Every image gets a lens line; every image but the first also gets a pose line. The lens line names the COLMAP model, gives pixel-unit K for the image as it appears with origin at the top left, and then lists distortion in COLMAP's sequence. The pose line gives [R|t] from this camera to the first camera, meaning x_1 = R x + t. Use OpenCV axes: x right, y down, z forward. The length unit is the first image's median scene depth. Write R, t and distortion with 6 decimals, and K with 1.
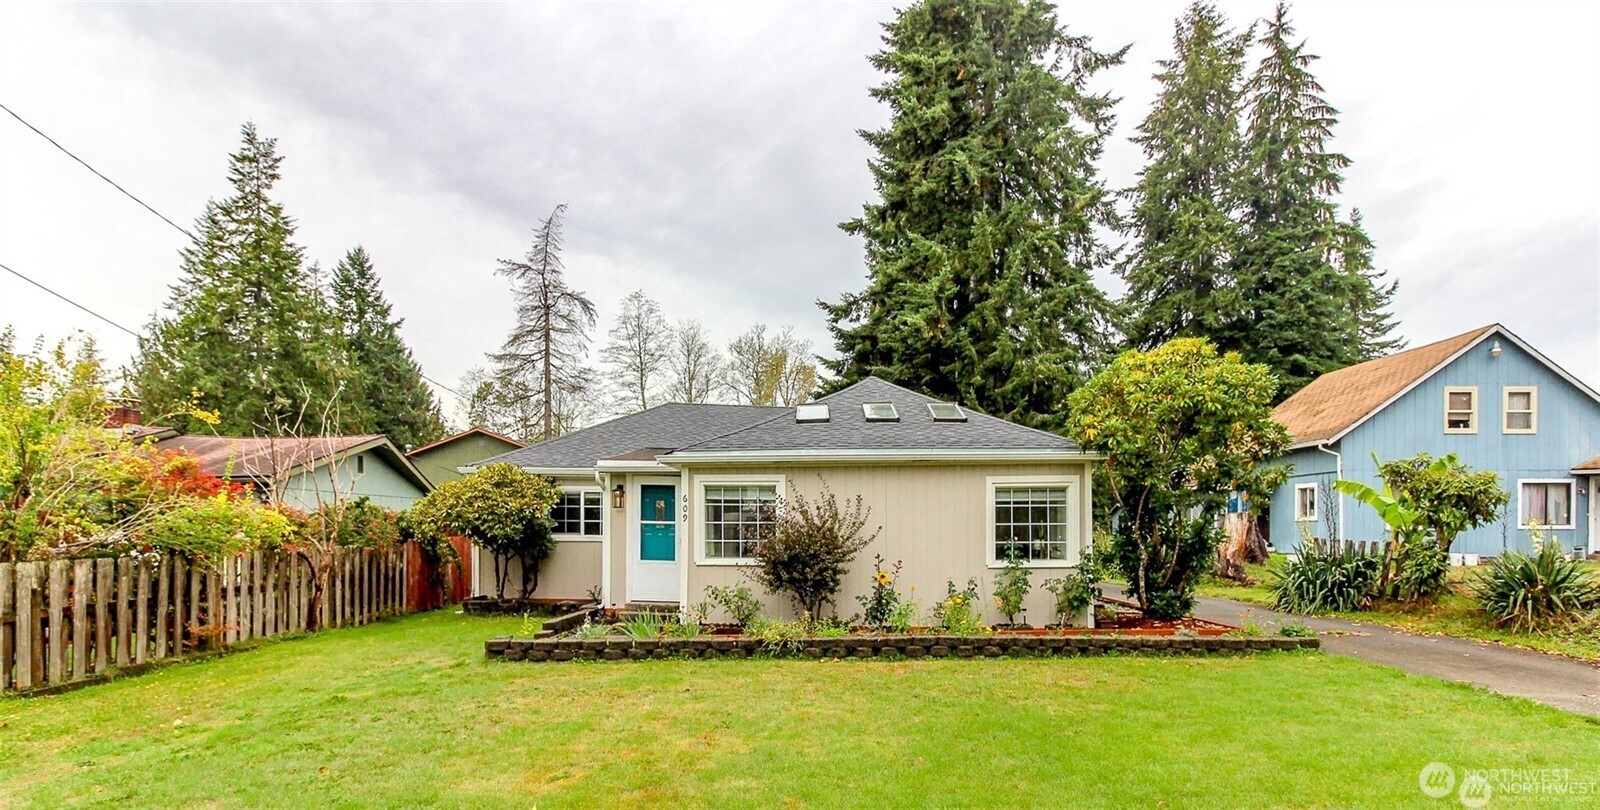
lens RADIAL K [[735.0, 0, 799.8], [0, 735.0, 518.5], [0, 0, 1]] dist [-0.000234, -0.000014]
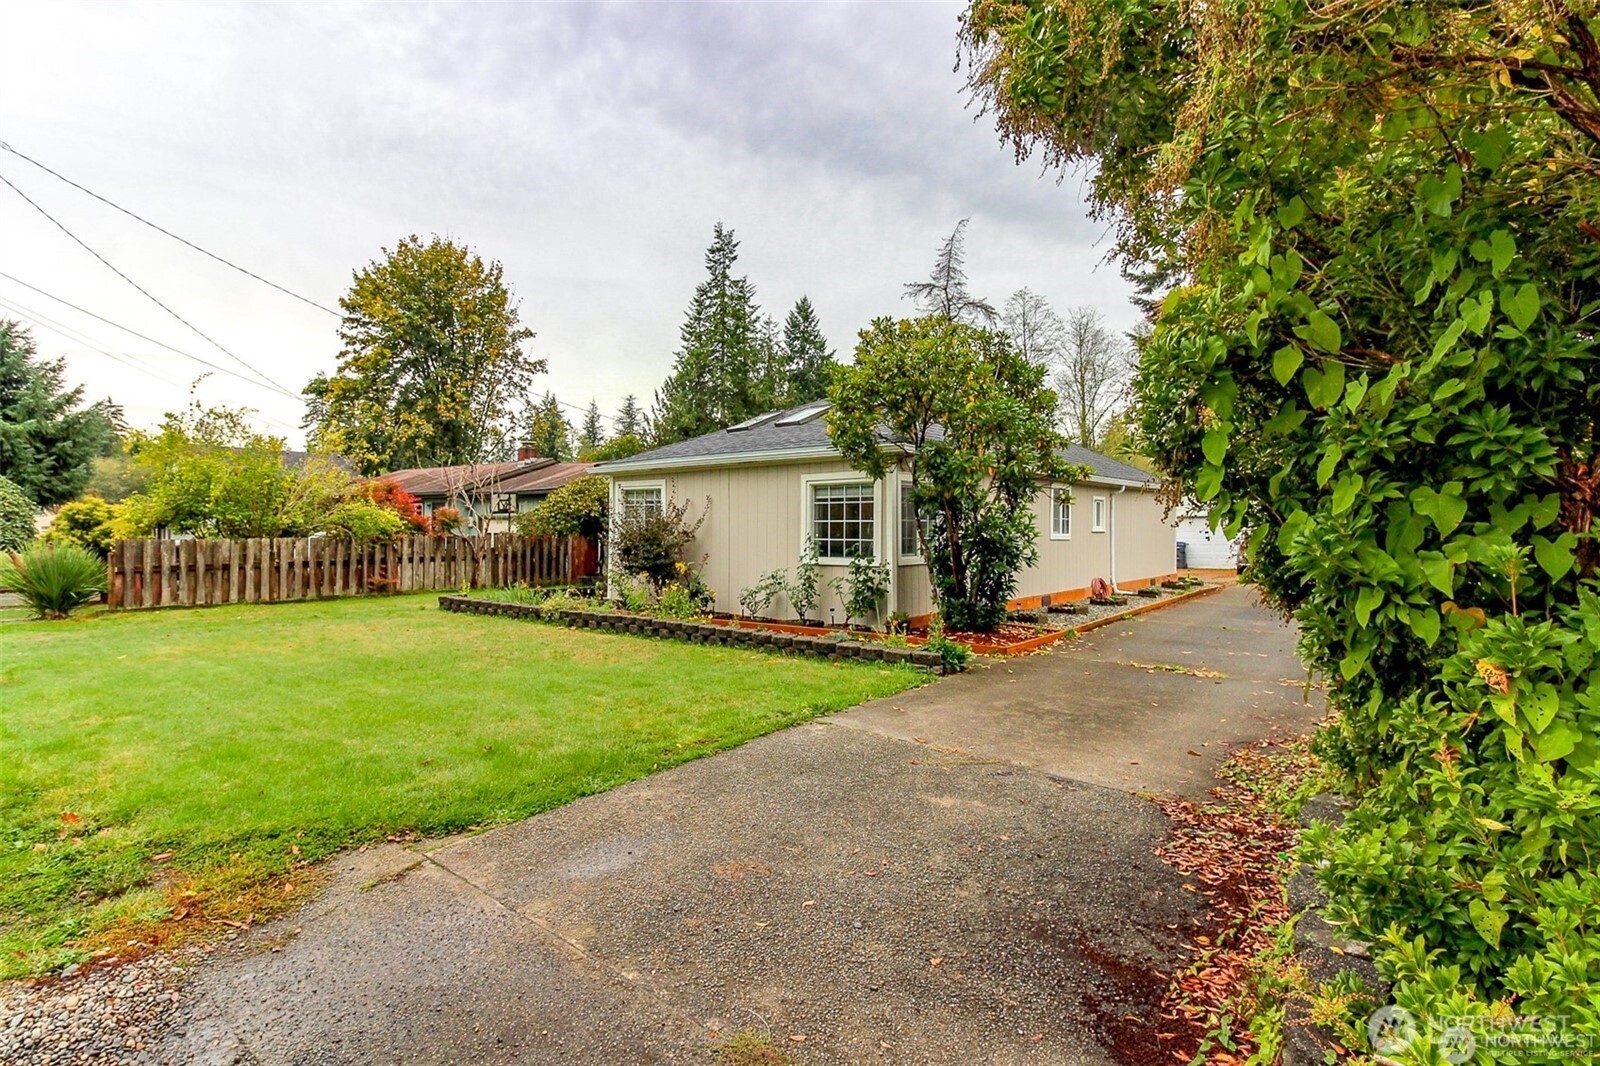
lens RADIAL K [[728.0, 0, 775.8], [0, 728.0, 506.0], [0, 0, 1]] dist [0.001585, 0.000115]
pose [[0.783550, -0.010931, -0.621233, 0.704849], [-0.000147, 0.999842, -0.017778, 0.003357], [0.621329, 0.014021, 0.783424, 0.155751]]
